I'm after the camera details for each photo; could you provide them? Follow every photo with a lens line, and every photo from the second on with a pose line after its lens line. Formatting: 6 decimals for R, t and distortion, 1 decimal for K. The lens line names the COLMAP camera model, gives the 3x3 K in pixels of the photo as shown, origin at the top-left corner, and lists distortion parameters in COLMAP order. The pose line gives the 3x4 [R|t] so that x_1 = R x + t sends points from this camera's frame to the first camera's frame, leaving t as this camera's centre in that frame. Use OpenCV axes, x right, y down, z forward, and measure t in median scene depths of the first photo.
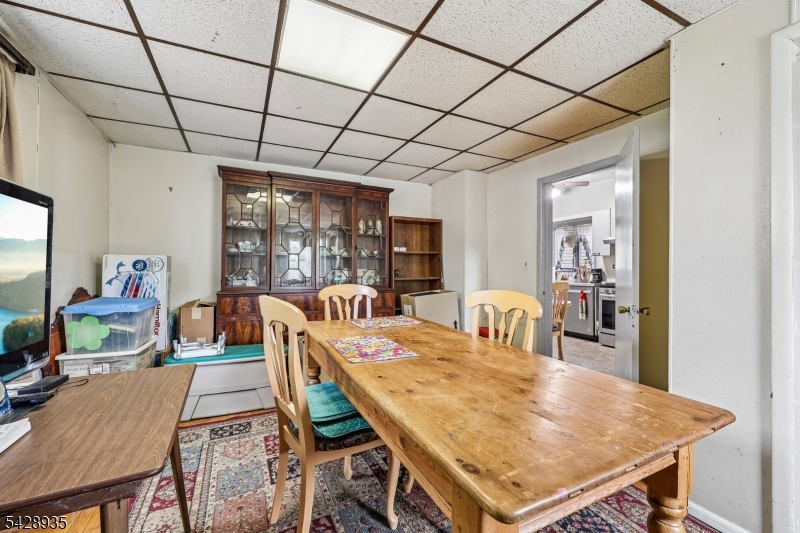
lens RADIAL K [[326.2, 0, 397.6], [0, 326.2, 268.3], [0, 0, 1]] dist [0.003477, -0.000264]
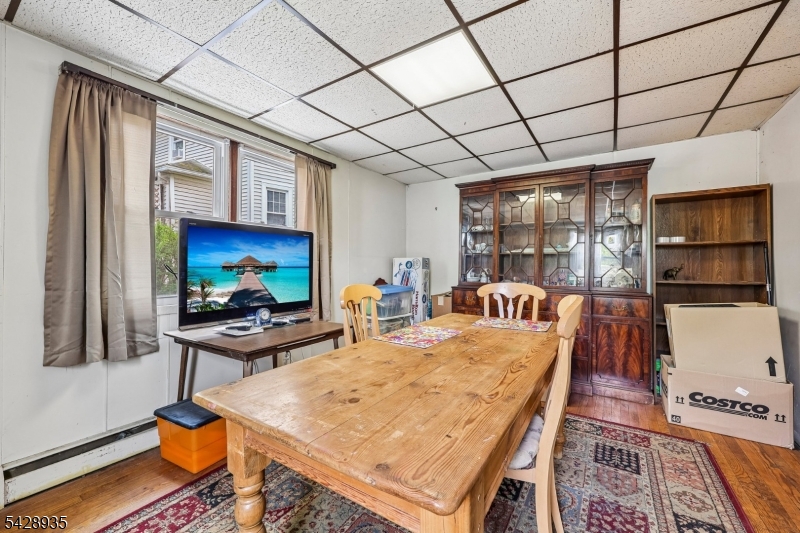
lens RADIAL K [[326.2, 0, 397.0], [0, 326.2, 263.7], [0, 0, 1]] dist [0.003477, -0.000264]
pose [[0.510799, -0.009603, -0.859646, 0.469500], [-0.003375, 0.999908, -0.013175, 0.006489], [0.859693, 0.009631, 0.510720, 0.198452]]
